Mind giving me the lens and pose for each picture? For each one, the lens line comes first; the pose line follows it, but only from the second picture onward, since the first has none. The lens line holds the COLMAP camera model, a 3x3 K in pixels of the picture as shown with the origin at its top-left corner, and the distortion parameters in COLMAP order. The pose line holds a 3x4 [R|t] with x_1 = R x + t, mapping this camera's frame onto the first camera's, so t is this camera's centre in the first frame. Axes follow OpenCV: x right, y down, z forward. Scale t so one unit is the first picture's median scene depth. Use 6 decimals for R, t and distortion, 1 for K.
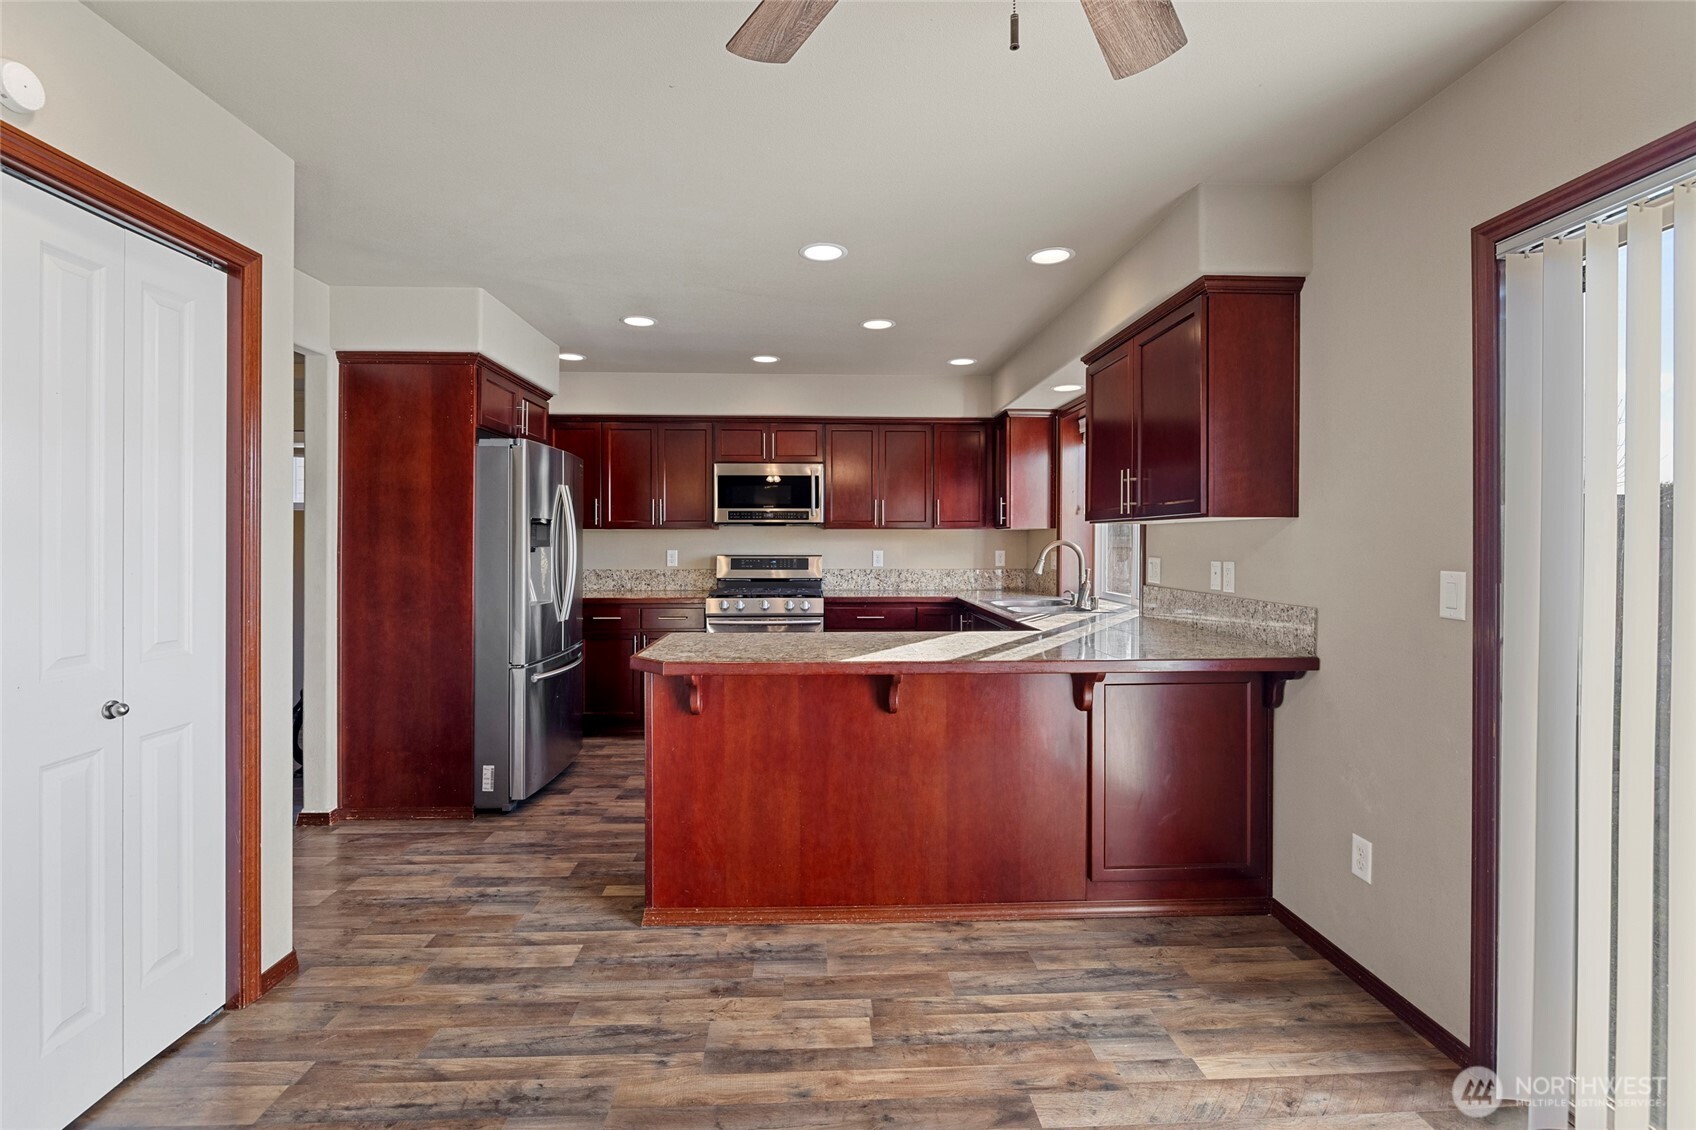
lens RADIAL K [[781.1, 0, 850.2], [0, 781.1, 550.7], [0, 0, 1]] dist [-0.001700, -0.000306]
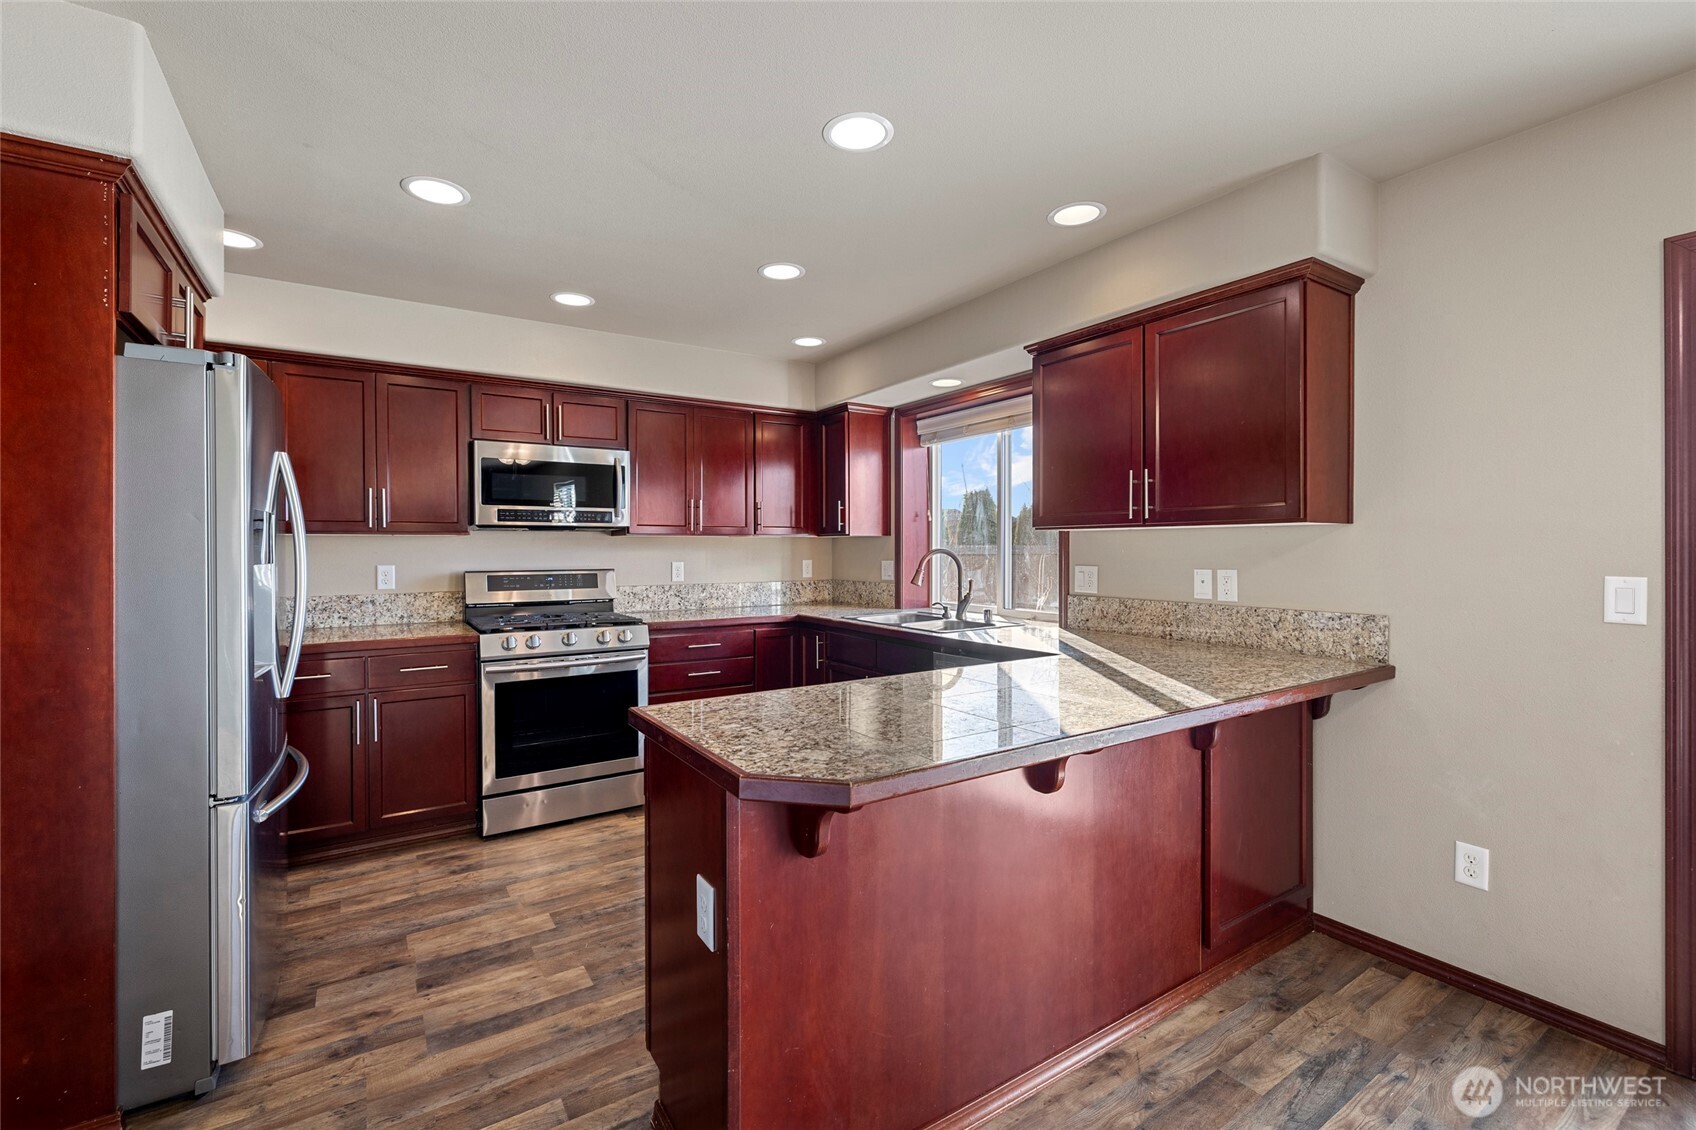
lens RADIAL K [[738.2, 0, 845.0], [0, 738.2, 559.2], [0, 0, 1]] dist [0.003680, -0.000208]
pose [[0.859474, -0.011682, 0.511046, -0.290333], [0.011213, 0.999929, 0.004000, -0.005617], [-0.511056, 0.002293, 0.859544, 0.337561]]
